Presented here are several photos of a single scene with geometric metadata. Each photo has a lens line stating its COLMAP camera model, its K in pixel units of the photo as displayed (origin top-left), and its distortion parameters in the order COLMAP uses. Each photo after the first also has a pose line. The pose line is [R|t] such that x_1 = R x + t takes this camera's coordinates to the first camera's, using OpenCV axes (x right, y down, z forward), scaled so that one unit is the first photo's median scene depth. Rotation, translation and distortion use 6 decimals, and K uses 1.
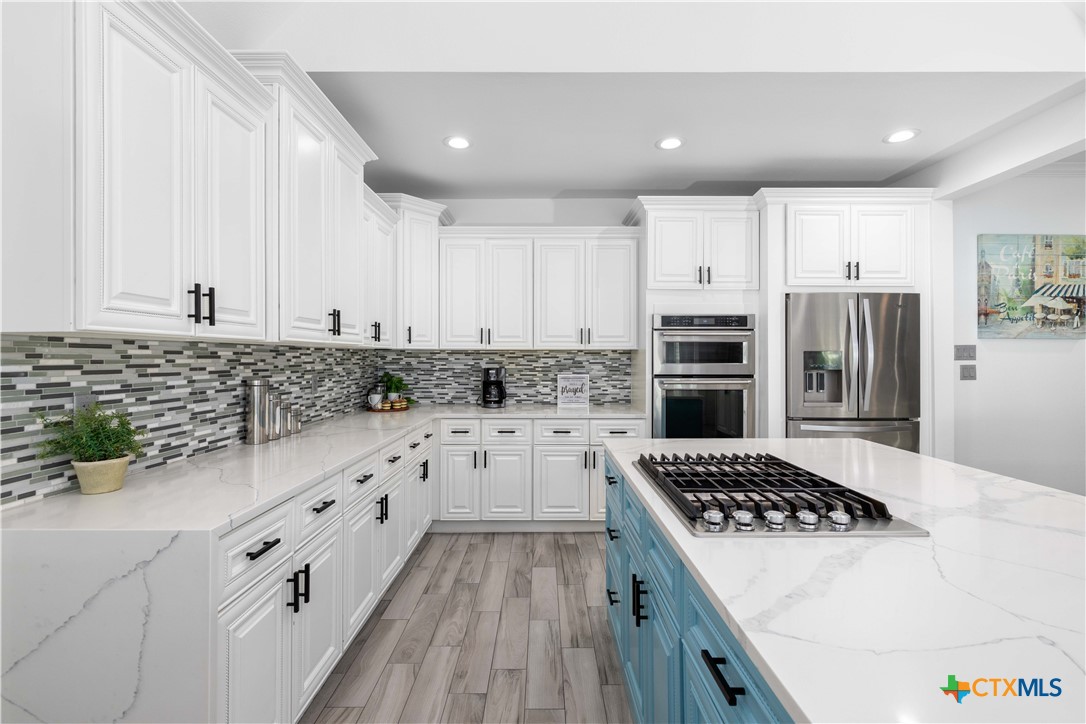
lens RADIAL K [[471.7, 0, 542.5], [0, 471.7, 354.5], [0, 0, 1]] dist [-0.004766, 0.002149]
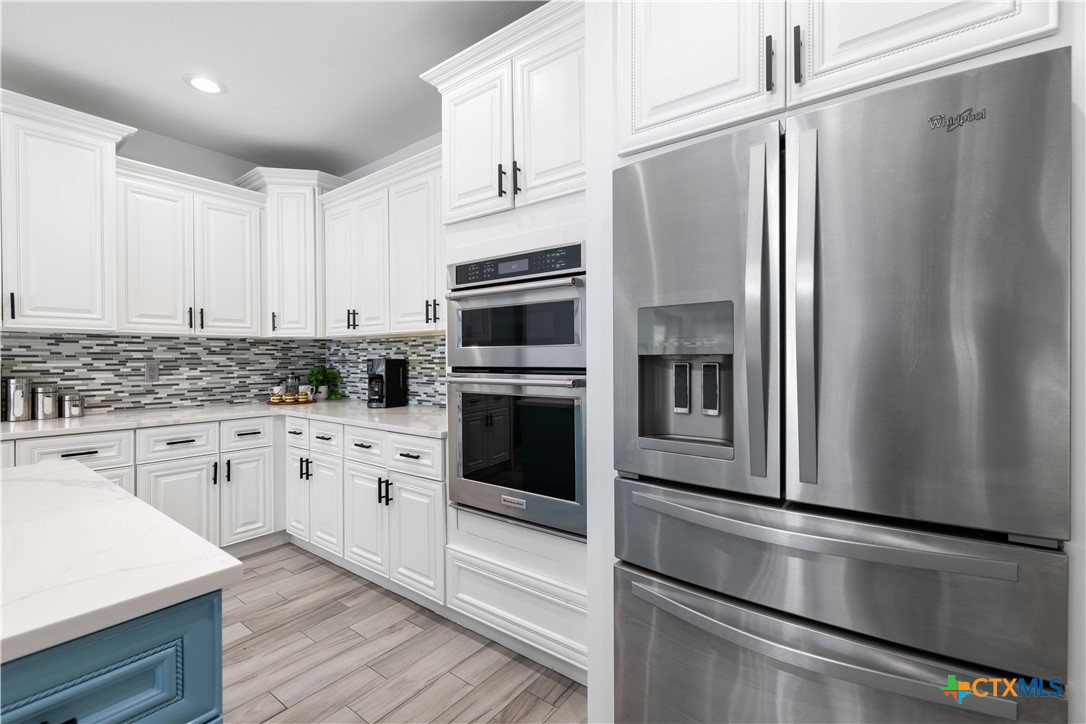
lens RADIAL K [[471.7, 0, 539.3], [0, 471.7, 360.8], [0, 0, 1]] dist [-0.004766, 0.002149]
pose [[0.798034, -0.001183, -0.602611, 0.717335], [0.008030, 0.999930, 0.008670, 0.032506], [0.602559, -0.011758, 0.797988, 0.620227]]
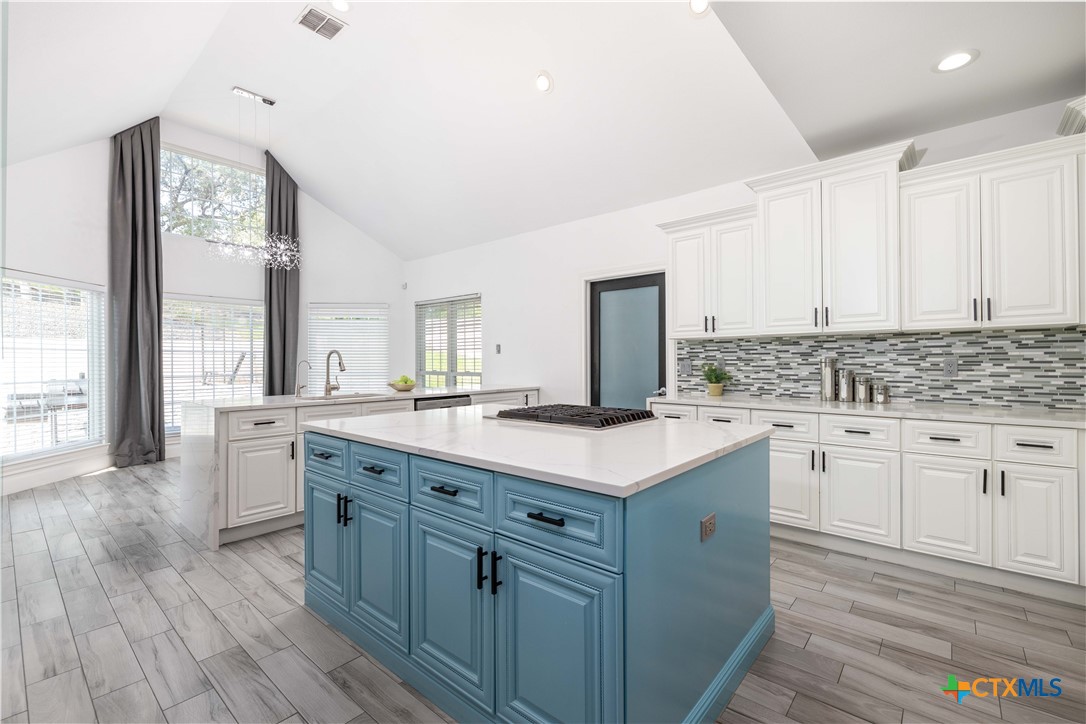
lens RADIAL K [[471.7, 0, 557.4], [0, 471.7, 363.3], [0, 0, 1]] dist [-0.004766, 0.002149]
pose [[-0.635468, 0.011098, -0.772048, 0.764051], [0.012063, 0.999917, 0.004445, 0.035084], [0.772033, -0.006489, -0.635549, 0.887124]]
